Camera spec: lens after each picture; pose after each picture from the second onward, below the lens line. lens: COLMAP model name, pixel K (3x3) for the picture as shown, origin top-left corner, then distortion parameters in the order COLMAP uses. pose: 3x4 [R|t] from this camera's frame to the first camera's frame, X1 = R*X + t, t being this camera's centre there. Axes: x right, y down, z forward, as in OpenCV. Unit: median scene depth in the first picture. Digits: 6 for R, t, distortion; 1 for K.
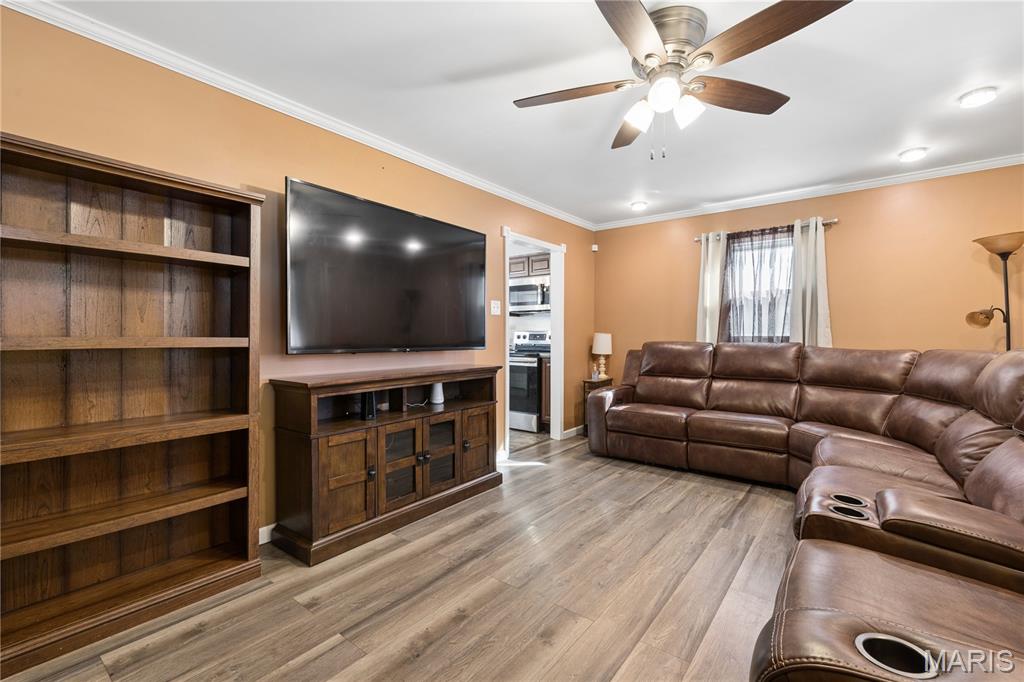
lens RADIAL K [[452.0, 0, 512.0], [0, 452.0, 341.0], [0, 0, 1]] dist [0.001201, 0.000122]
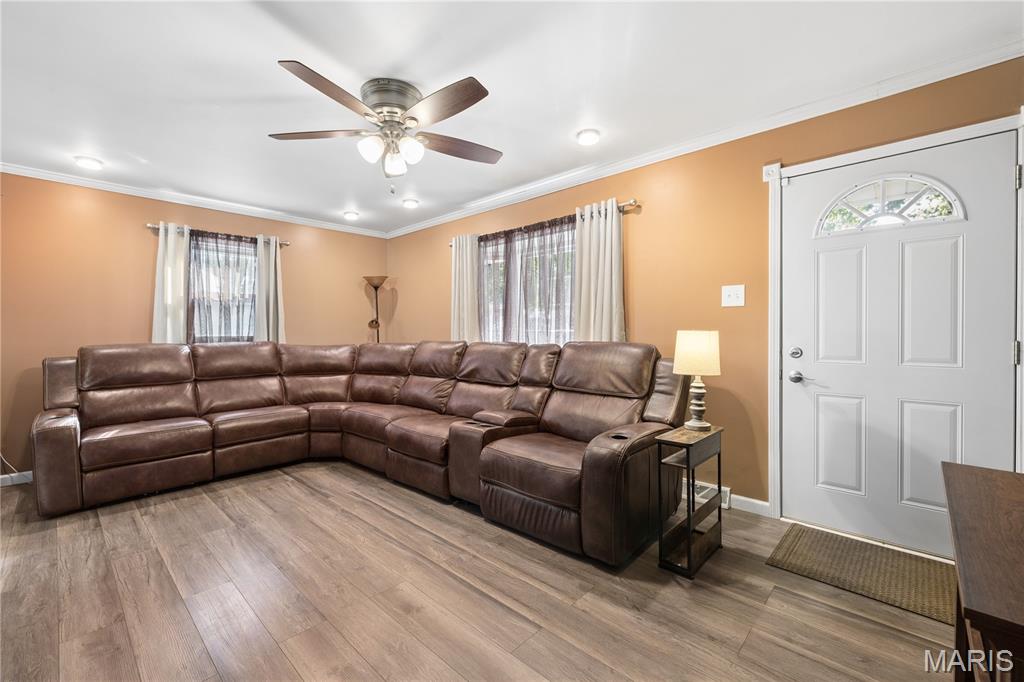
lens RADIAL K [[427.4, 0, 510.4], [0, 427.4, 336.6], [0, 0, 1]] dist [0.000788, -0.000079]
pose [[0.093054, -0.010260, 0.995608, -0.459273], [0.021173, 0.999741, 0.008323, -0.005762], [-0.995436, 0.020305, 0.093247, 0.320098]]
